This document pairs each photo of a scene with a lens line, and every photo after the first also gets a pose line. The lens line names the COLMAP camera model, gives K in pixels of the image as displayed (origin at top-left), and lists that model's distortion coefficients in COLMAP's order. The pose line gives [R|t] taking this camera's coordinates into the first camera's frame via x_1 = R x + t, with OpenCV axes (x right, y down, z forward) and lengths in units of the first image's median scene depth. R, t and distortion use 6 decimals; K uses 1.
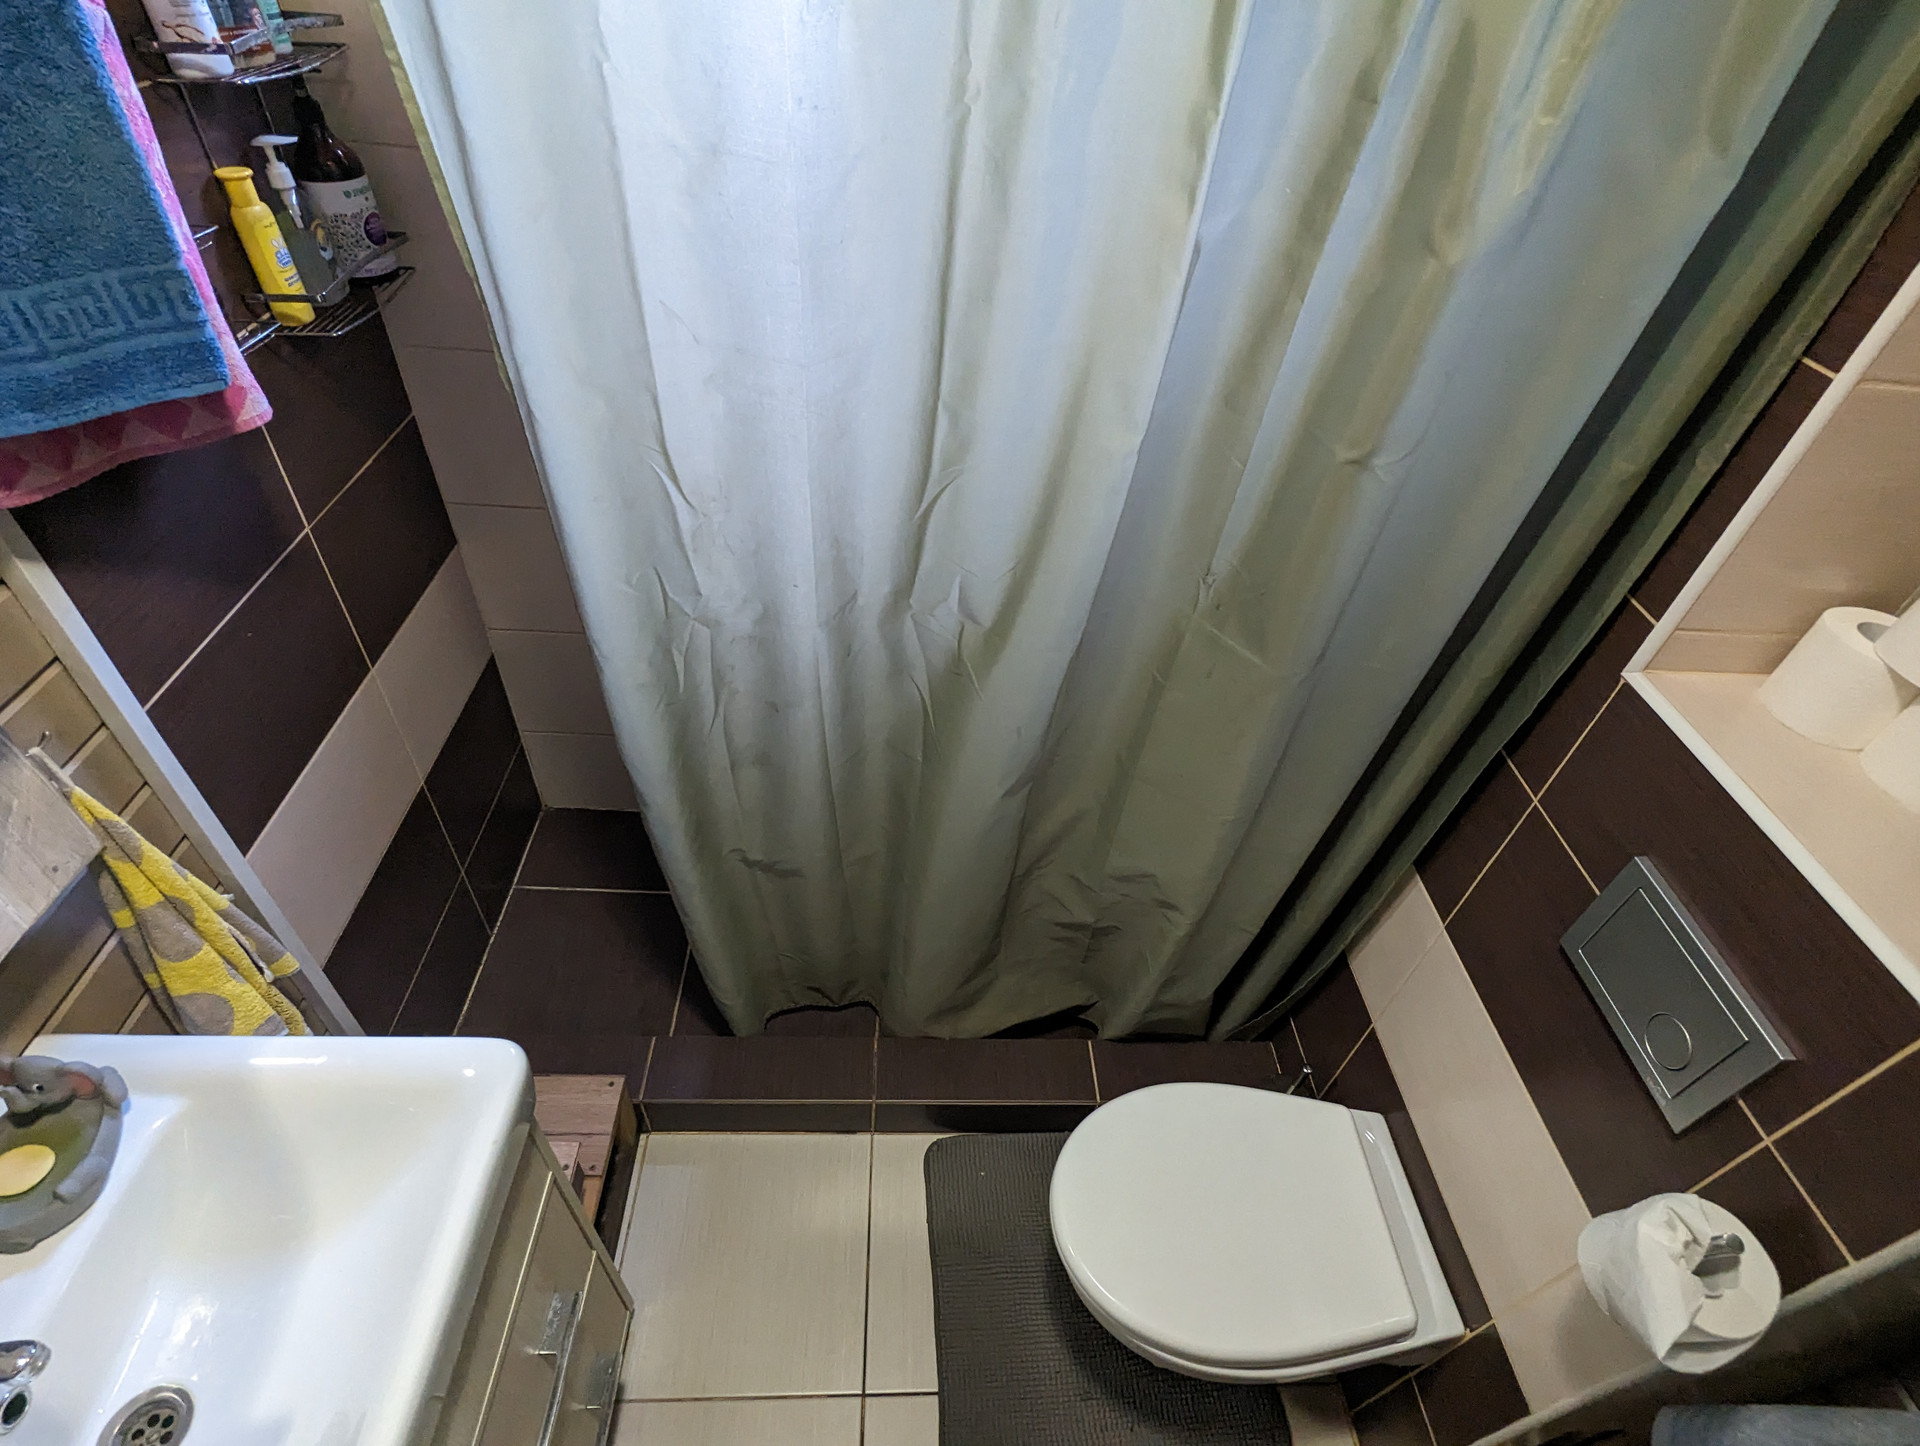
lens RADIAL K [[916.3, 0, 957.9], [0, 916.3, 730.5], [0, 0, 1]] dist [0.003592, 0.000295]
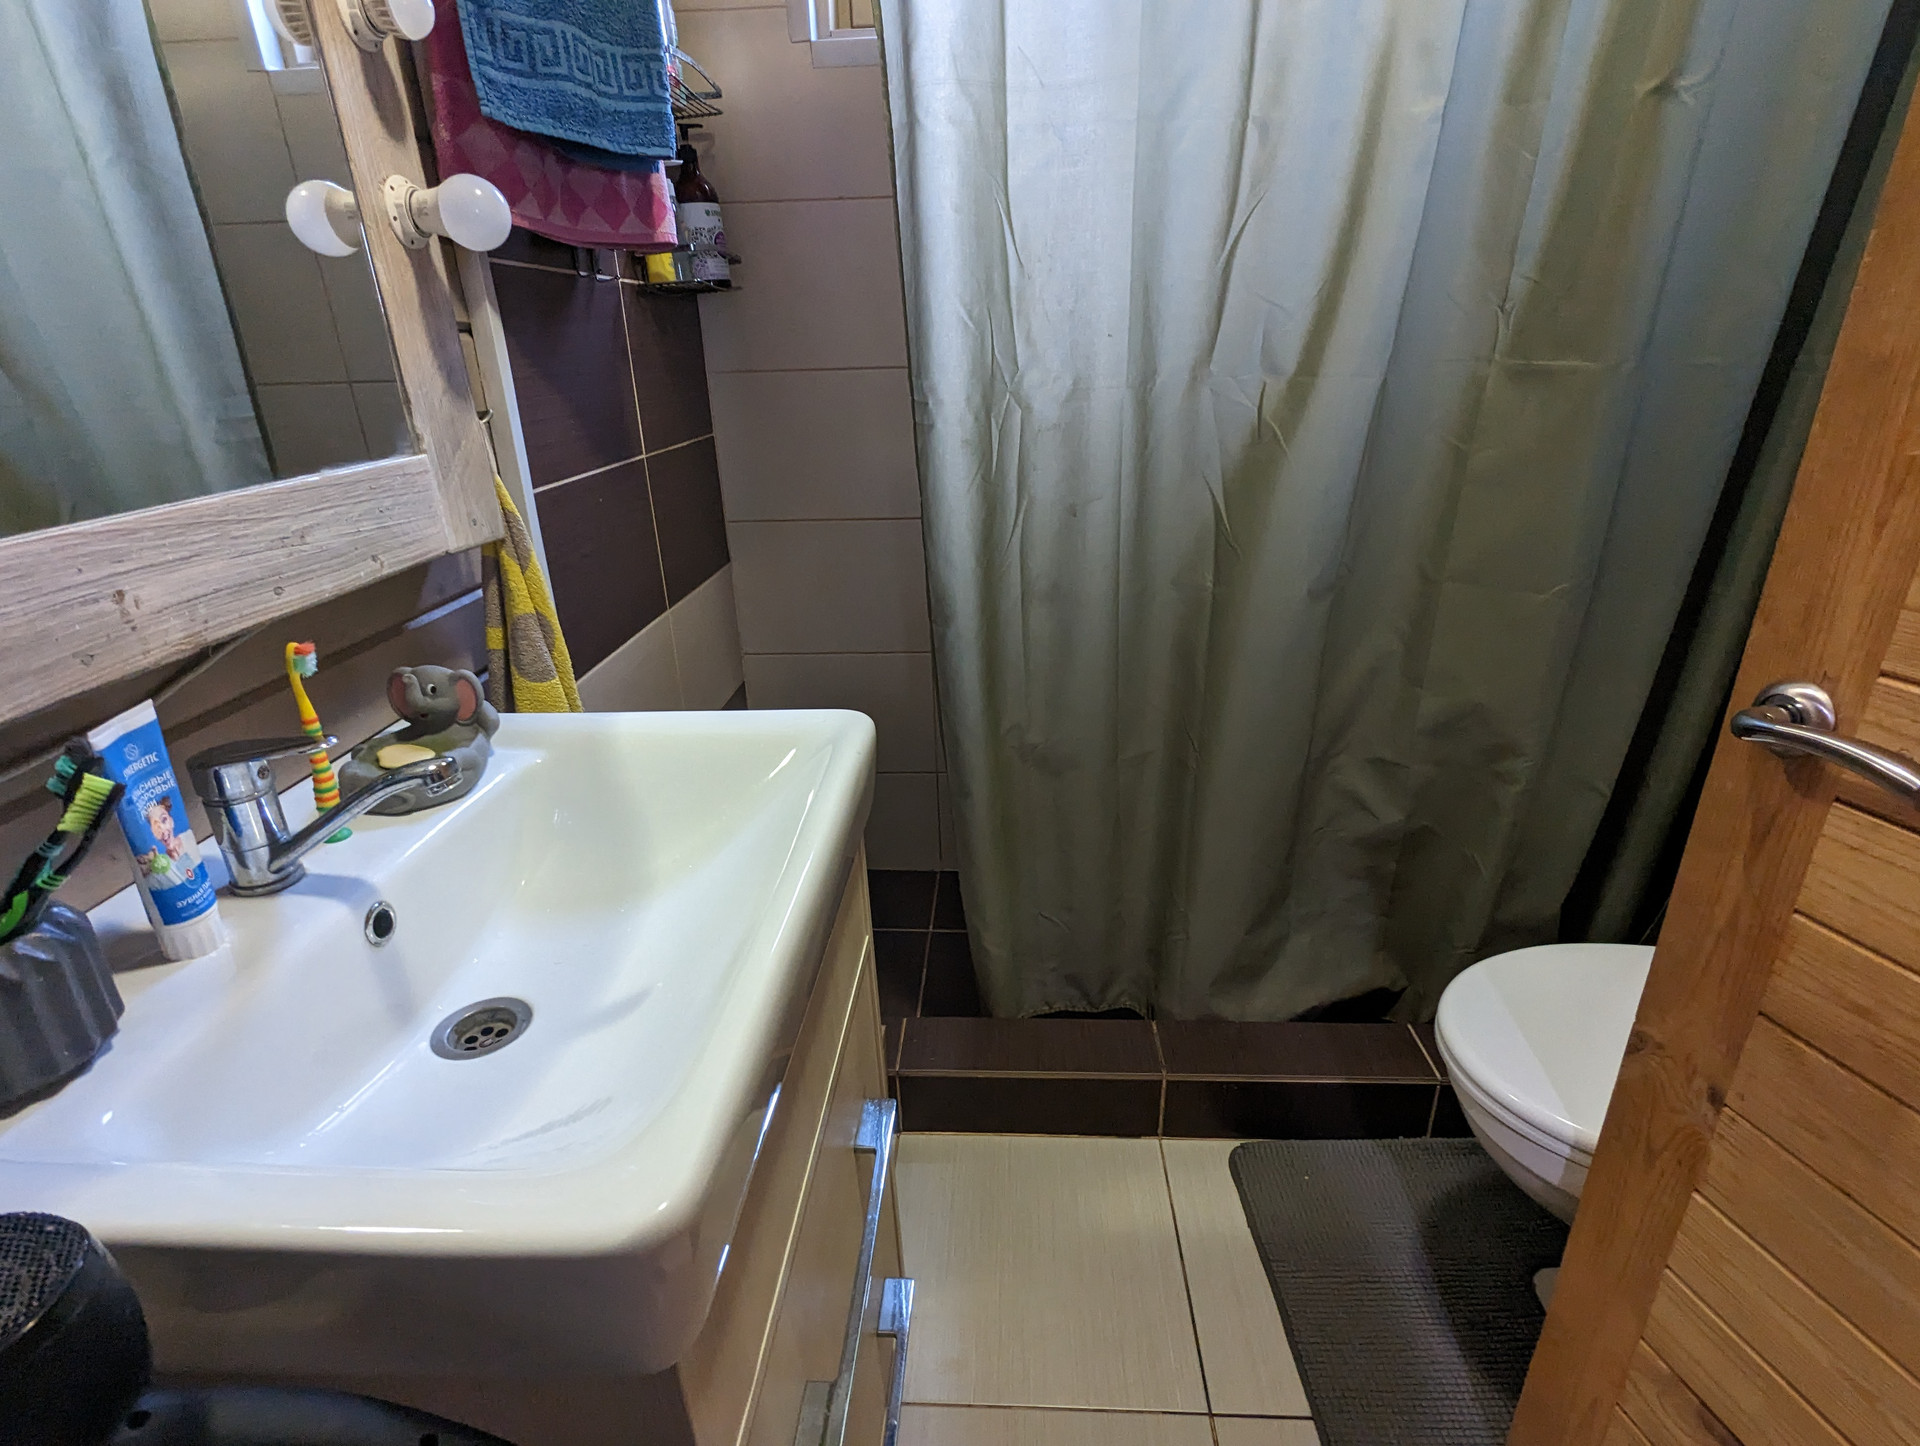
lens RADIAL K [[916.3, 0, 973.8], [0, 916.3, 729.2], [0, 0, 1]] dist [0.003592, 0.000295]
pose [[0.991522, -0.066977, -0.111351, -0.232240], [0.024721, 0.938503, -0.344386, 0.607126], [0.127569, 0.338713, 0.932201, 0.118674]]
